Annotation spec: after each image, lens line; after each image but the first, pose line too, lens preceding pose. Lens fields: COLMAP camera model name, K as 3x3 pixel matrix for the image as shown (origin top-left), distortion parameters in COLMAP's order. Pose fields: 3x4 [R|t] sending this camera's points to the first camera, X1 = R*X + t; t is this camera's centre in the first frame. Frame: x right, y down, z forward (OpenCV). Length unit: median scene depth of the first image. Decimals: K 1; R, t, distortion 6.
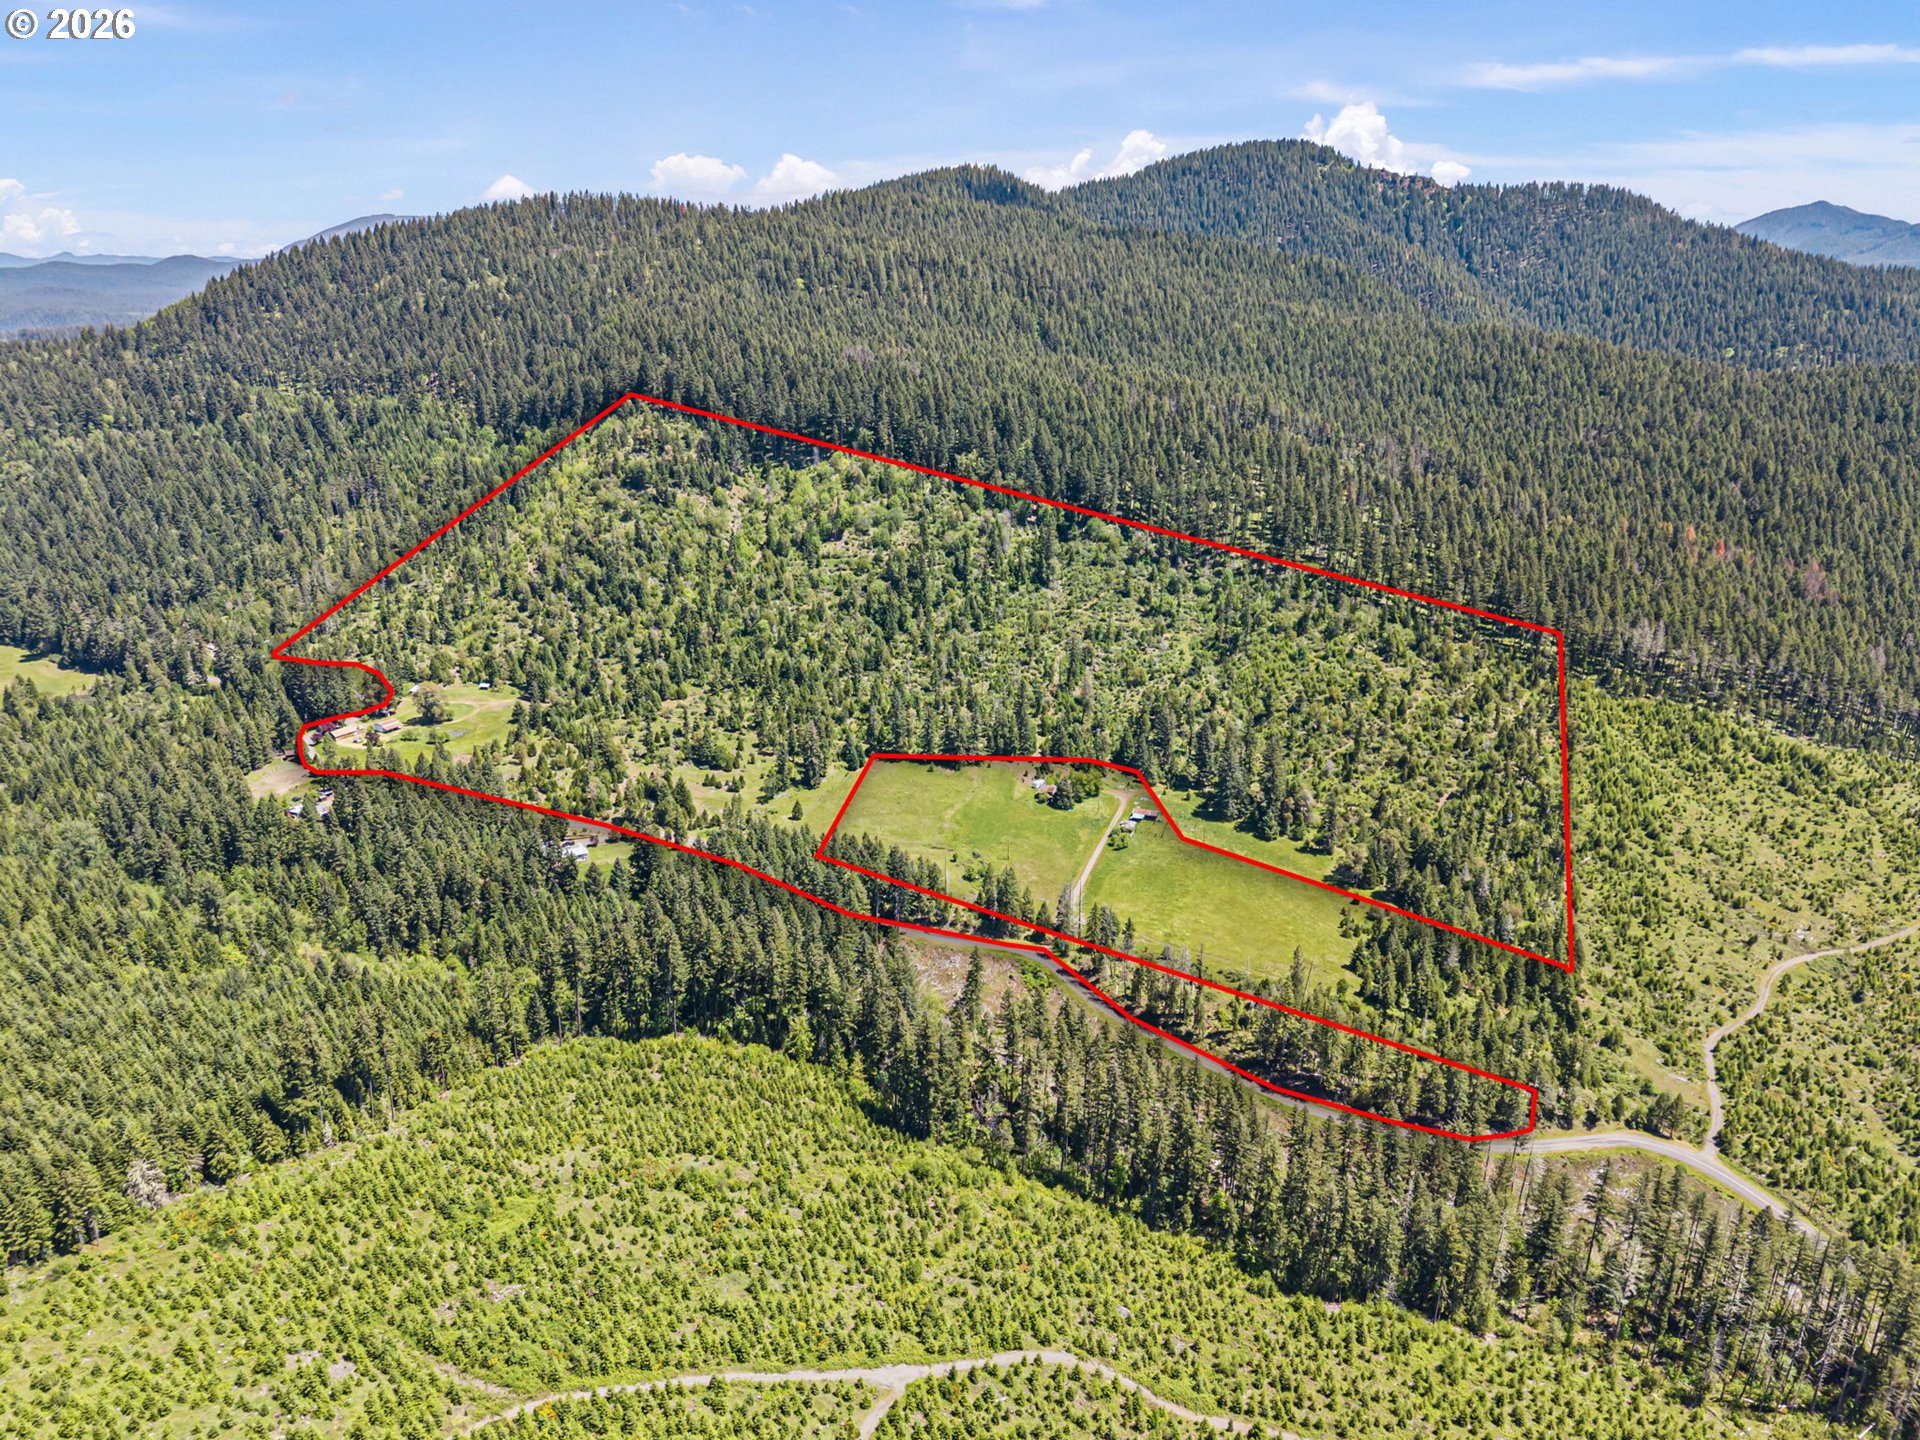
lens RADIAL K [[1259.9, 0, 956.1], [0, 1259.9, 725.5], [0, 0, 1]] dist [0.018506, -0.017164]
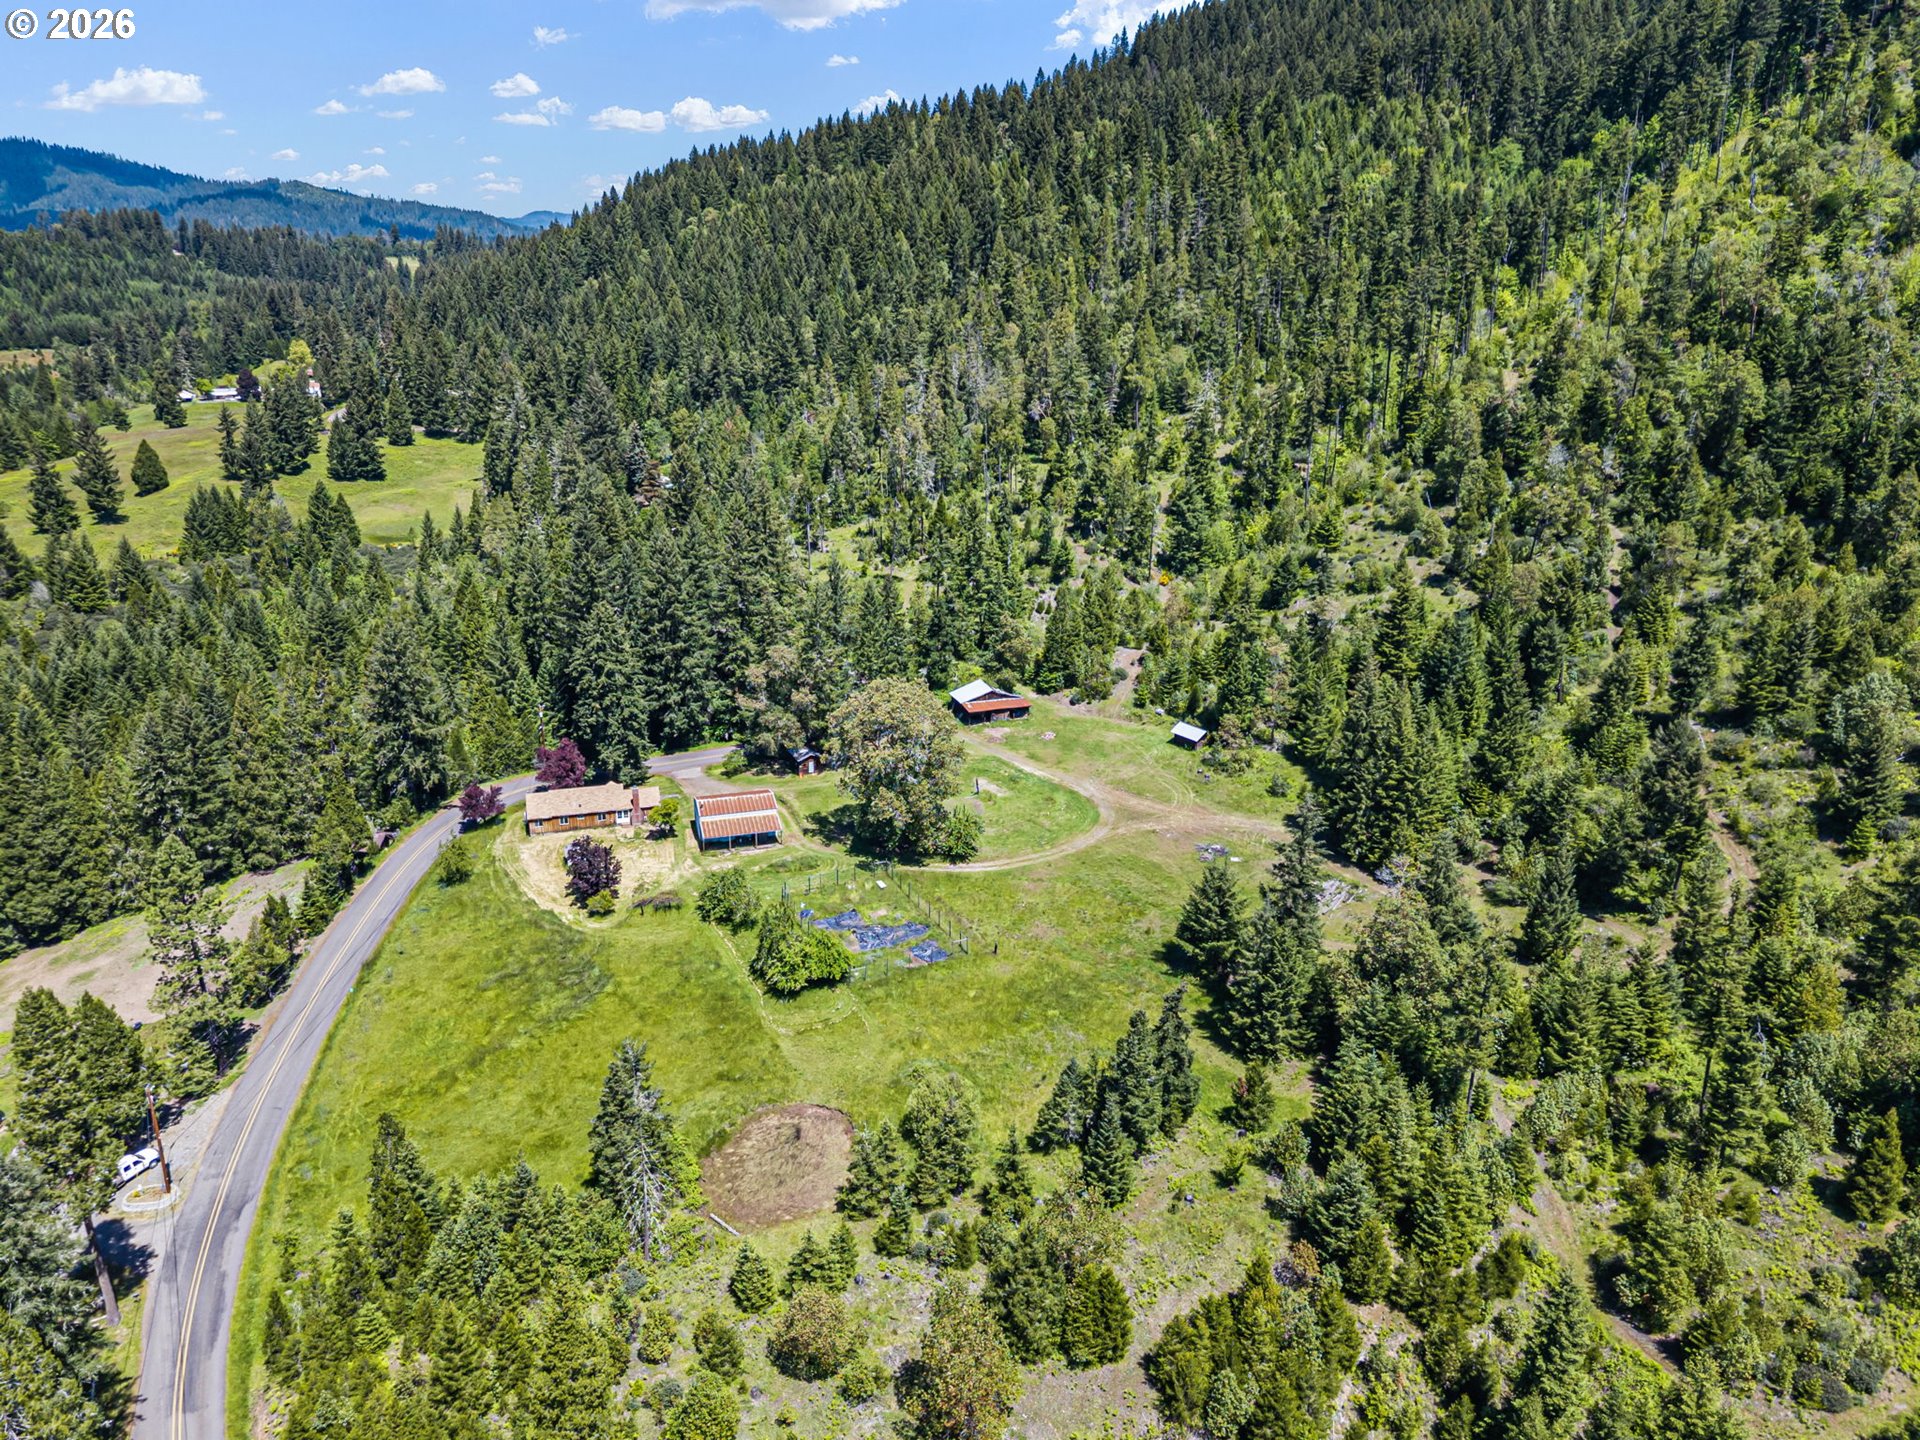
lens RADIAL K [[1259.9, 0, 946.1], [0, 1259.9, 734.1], [0, 0, 1]] dist [0.018506, -0.017164]
pose [[0.713701, 0.229122, -0.661917, -0.235964], [-0.216314, 0.970893, 0.102837, -0.046841], [0.666213, 0.069787, 0.742489, 0.768791]]
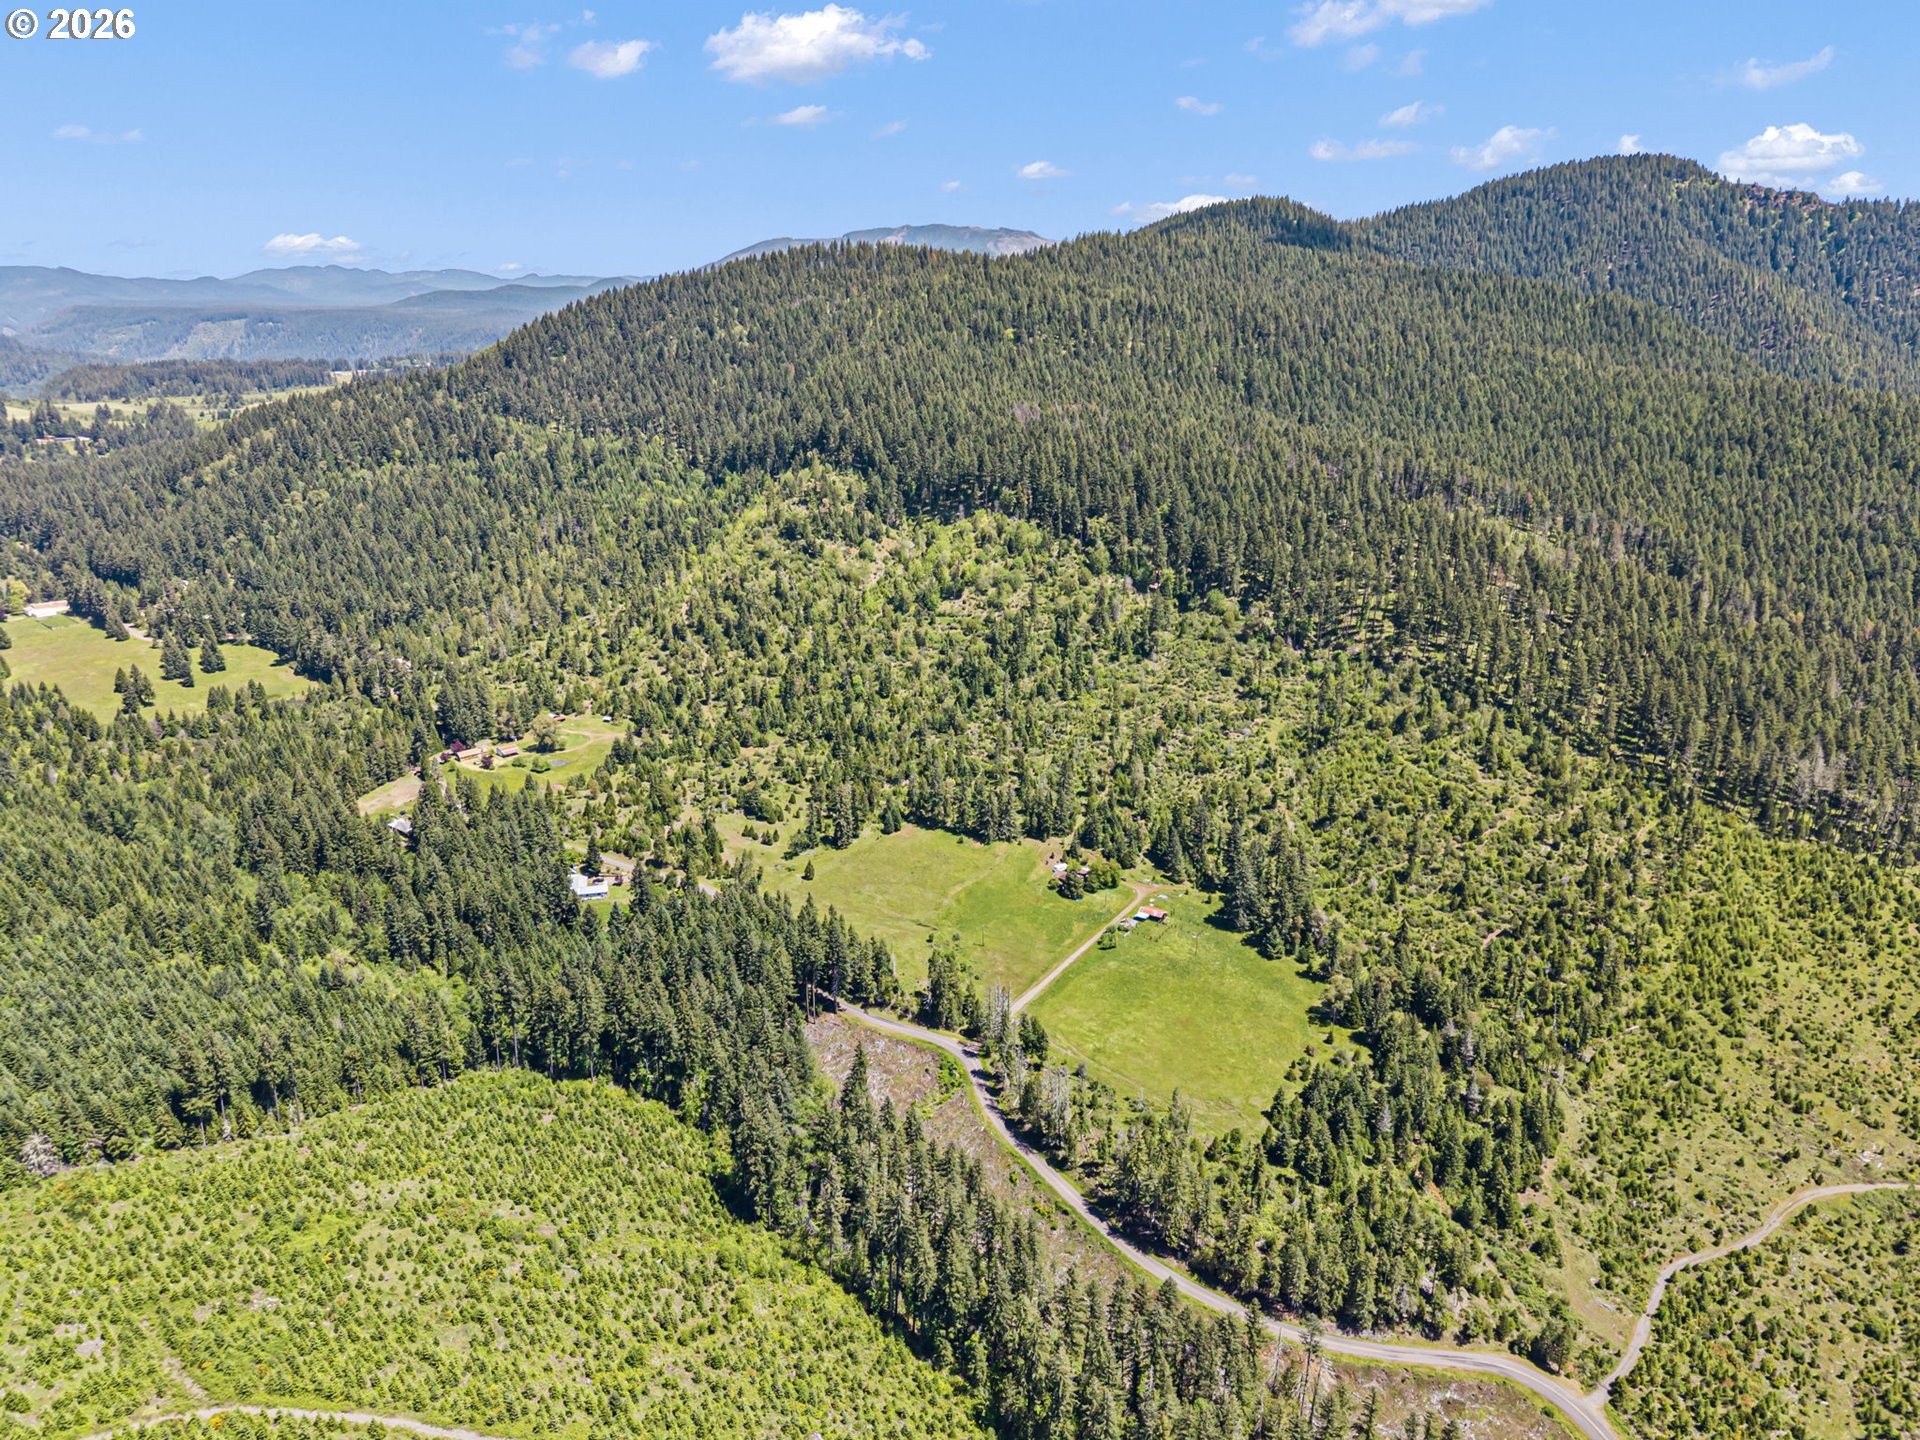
lens RADIAL K [[1259.9, 0, 965.0], [0, 1259.9, 723.7], [0, 0, 1]] dist [0.018506, -0.017164]
pose [[0.962208, 0.082234, -0.259601, 0.211824], [-0.084643, 0.996410, 0.001907, -0.054984], [0.258826, 0.020138, 0.965714, 0.017775]]
